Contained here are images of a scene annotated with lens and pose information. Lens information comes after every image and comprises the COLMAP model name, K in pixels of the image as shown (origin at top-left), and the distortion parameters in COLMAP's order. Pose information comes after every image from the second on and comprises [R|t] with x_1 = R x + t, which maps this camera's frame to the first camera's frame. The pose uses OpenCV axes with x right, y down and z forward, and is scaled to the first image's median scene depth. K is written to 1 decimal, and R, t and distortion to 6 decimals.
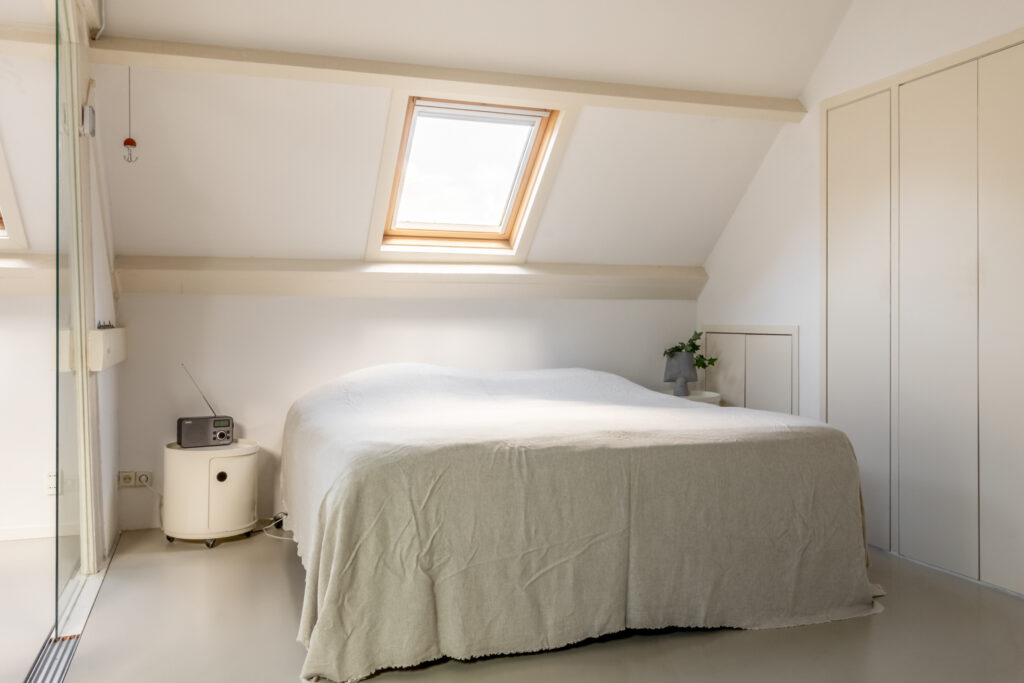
lens RADIAL K [[819.1, 0, 509.3], [0, 819.1, 328.9], [0, 0, 1]] dist [-0.012226, 0.004422]
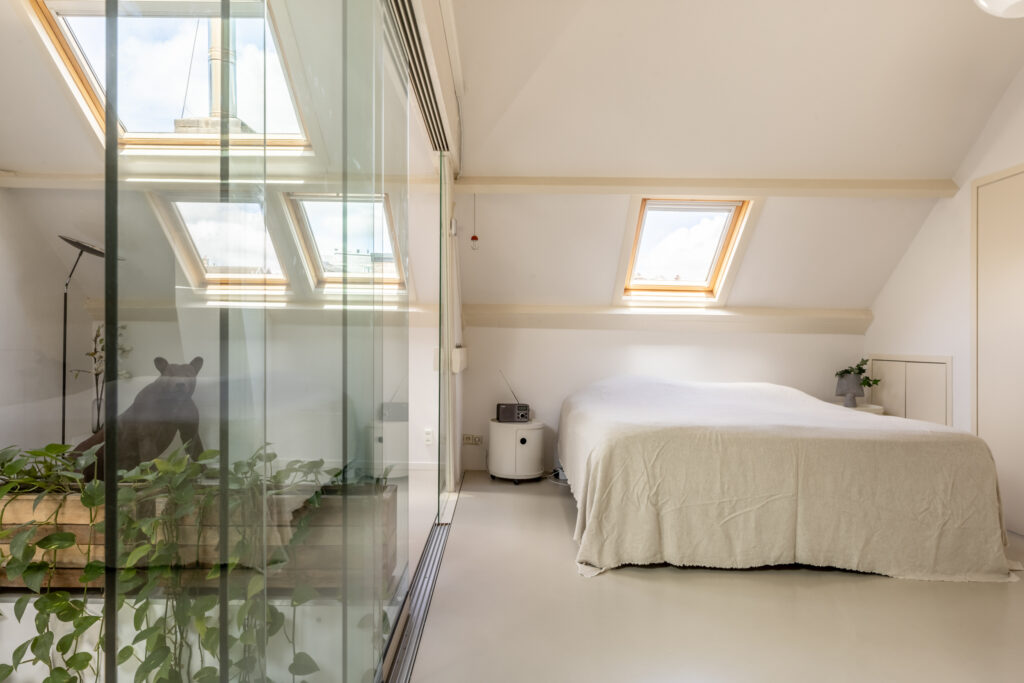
lens RADIAL K [[613.9, 0, 510.0], [0, 613.9, 310.9], [0, 0, 1]] dist [0.025179, -0.000058]
pose [[0.947455, 0.000234, -0.319890, 0.014731], [-0.021009, 0.997886, -0.061494, -0.000793], [0.319200, 0.064983, 0.945457, -0.215856]]
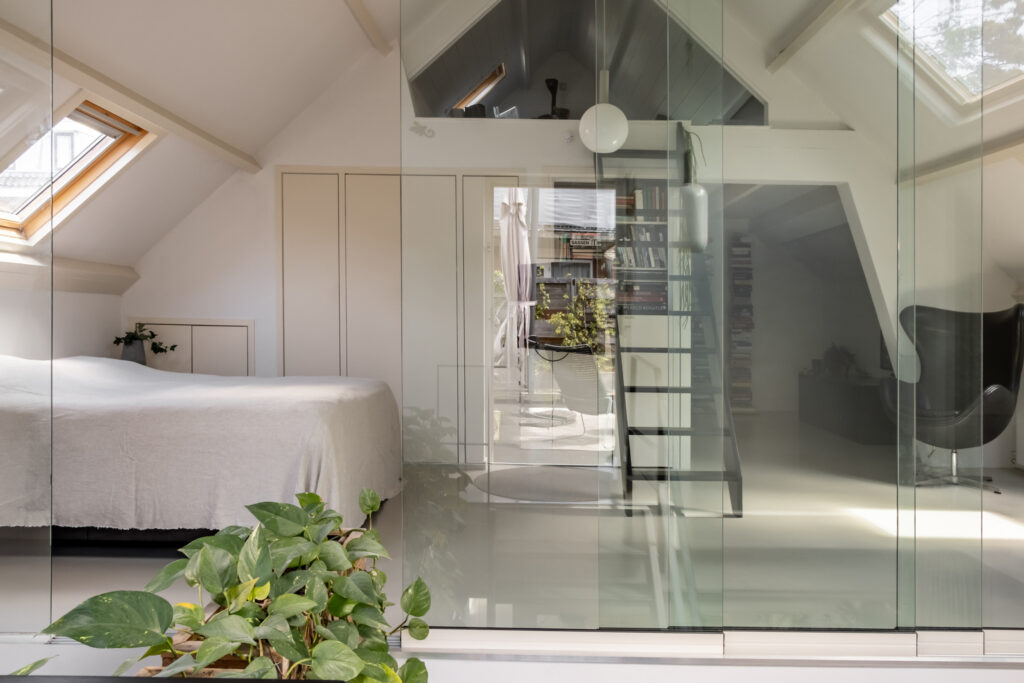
lens RADIAL K [[819.1, 0, 509.3], [0, 819.1, 328.9], [0, 0, 1]] dist [-0.012226, 0.004422]
pose [[0.315410, -0.000952, 0.948955, -1.220066], [-0.013236, 0.999898, 0.005403, -0.002685], [-0.948863, -0.014264, 0.315366, 0.215183]]
